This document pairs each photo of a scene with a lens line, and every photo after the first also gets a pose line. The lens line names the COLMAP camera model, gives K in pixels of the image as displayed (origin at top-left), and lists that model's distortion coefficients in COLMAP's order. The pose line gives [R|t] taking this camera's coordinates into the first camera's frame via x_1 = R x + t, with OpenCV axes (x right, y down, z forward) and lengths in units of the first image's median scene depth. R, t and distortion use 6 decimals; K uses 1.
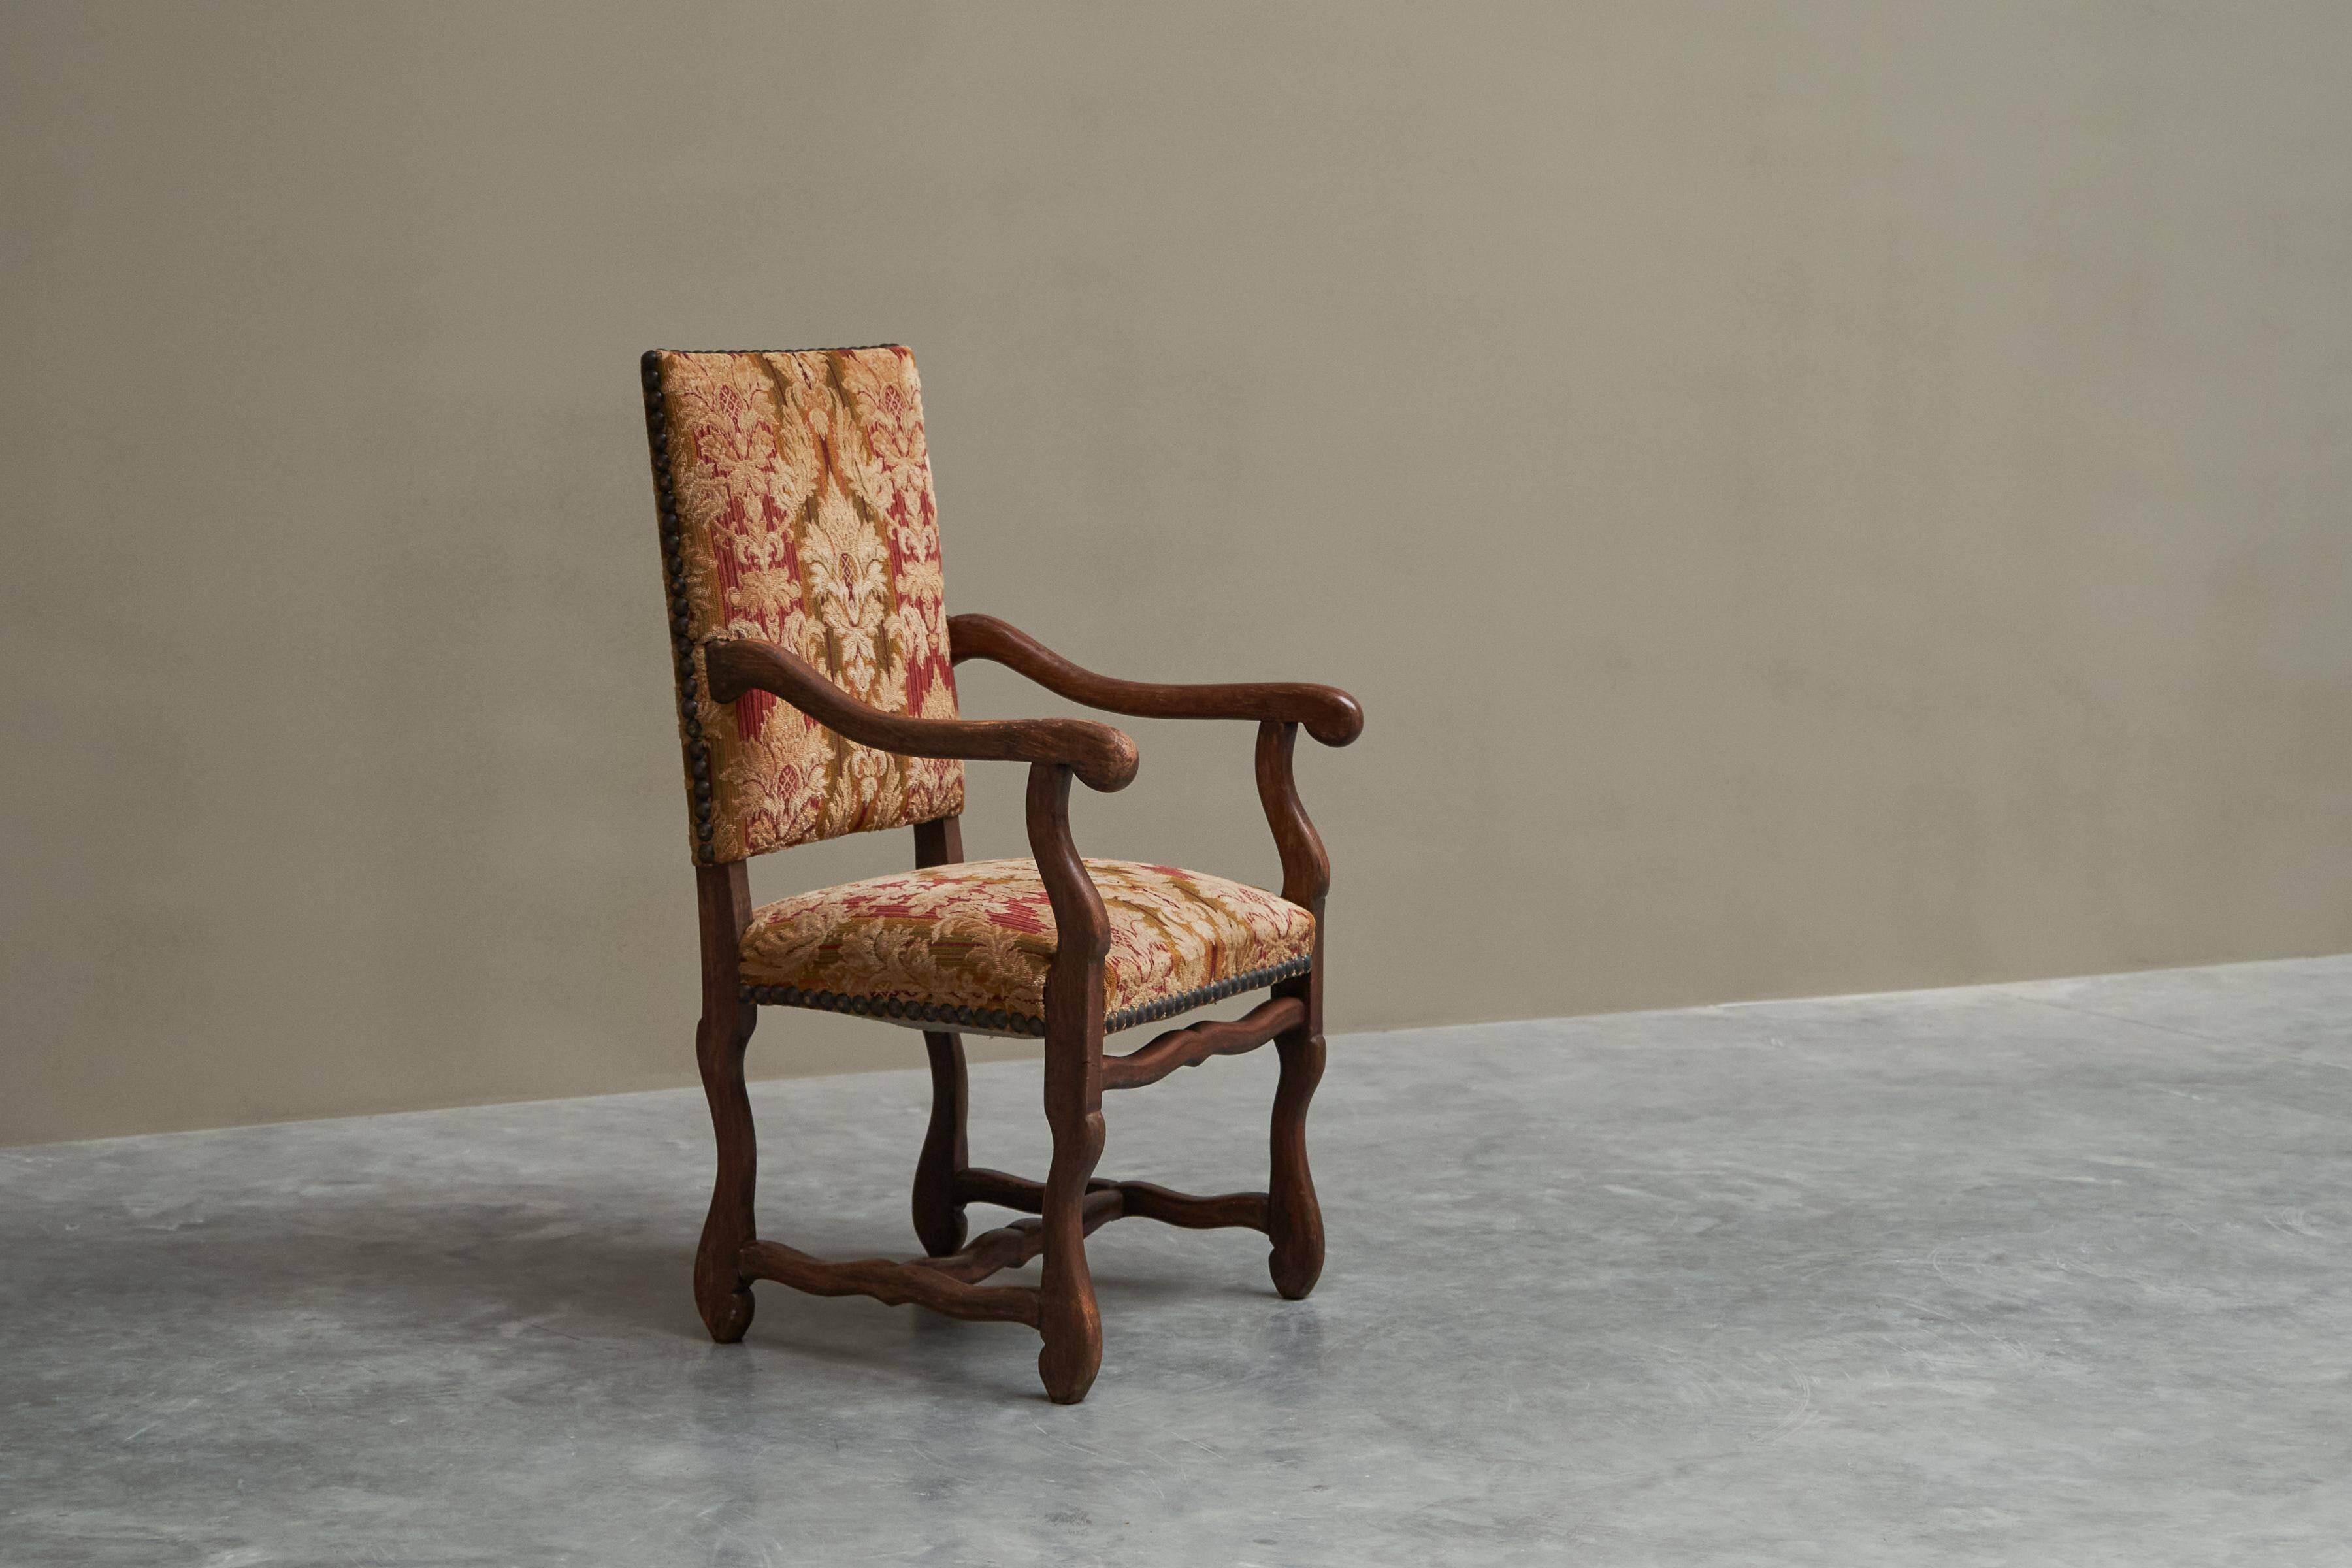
lens RADIAL K [[5495.8, 0, 1199.3], [0, 5495.8, 791.0], [0, 0, 1]] dist [0.257878, 0.000000]
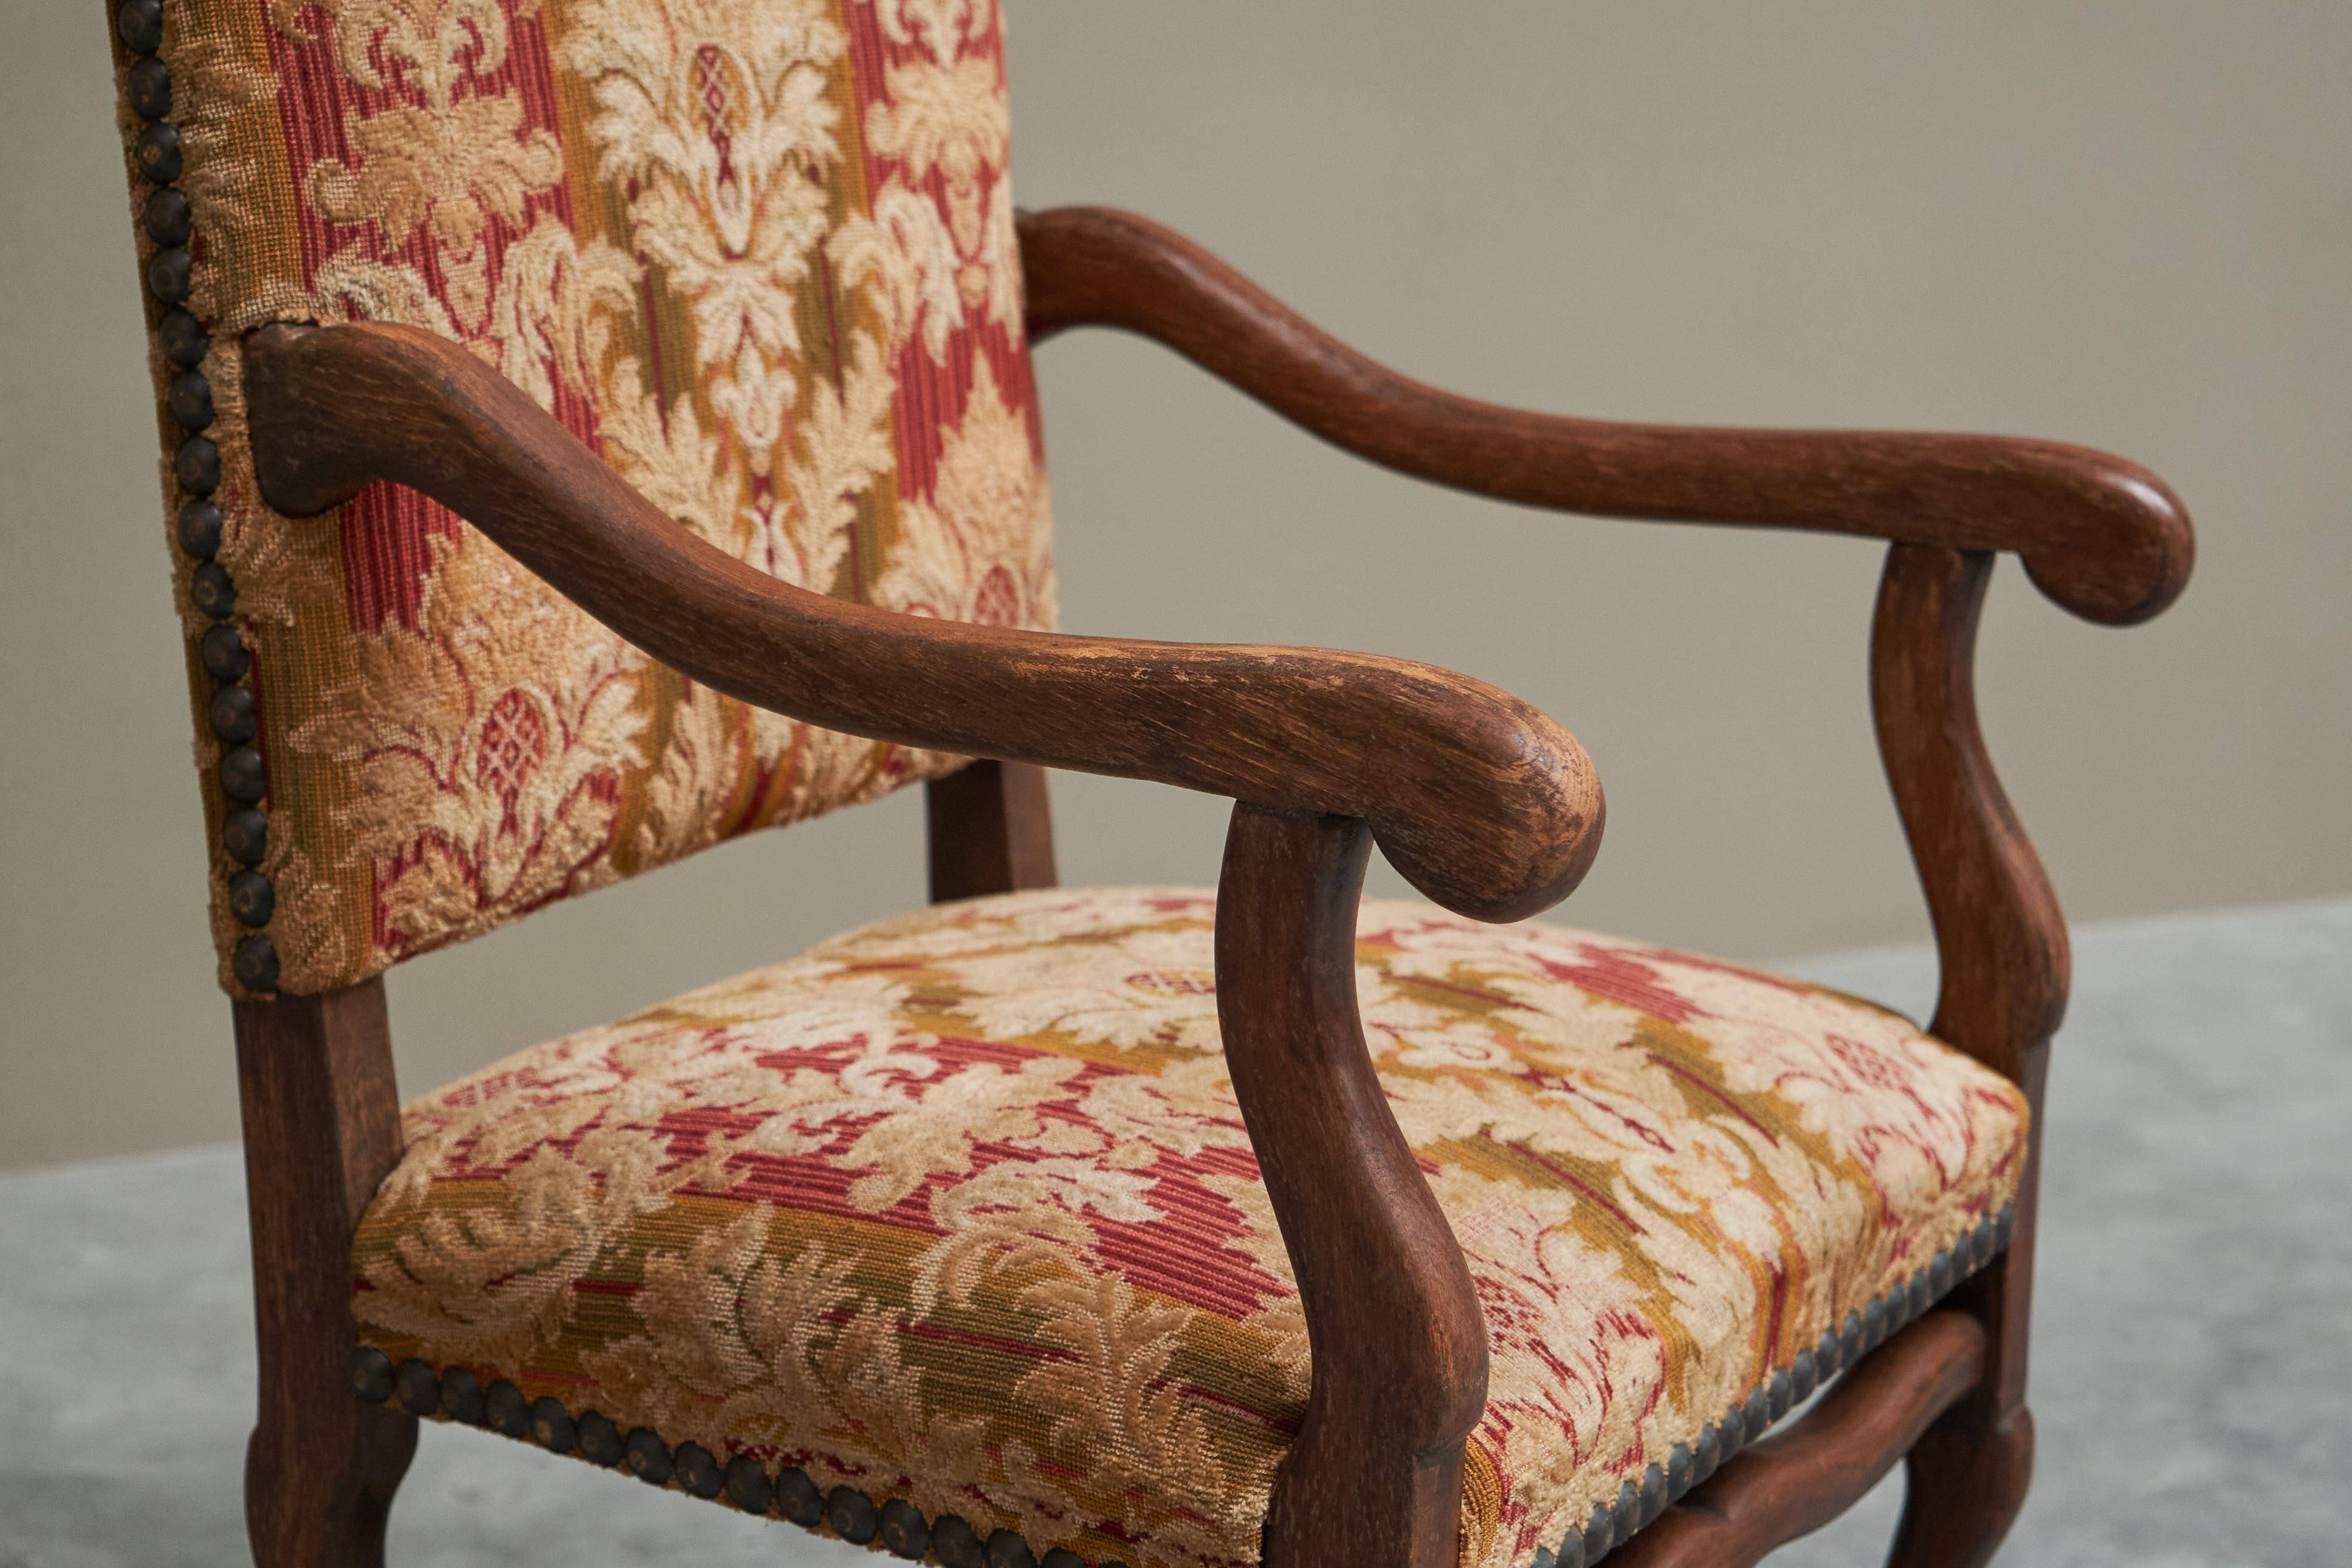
lens RADIAL K [[5203.8, 0, 1131.8], [0, 5203.8, 891.9], [0, 0, 1]] dist [-0.023919, 0.000000]
pose [[0.998488, 0.024002, -0.049457, -0.020806], [-0.016786, 0.989800, 0.141474, -0.037456], [0.052348, -0.140429, 0.988706, 0.677185]]
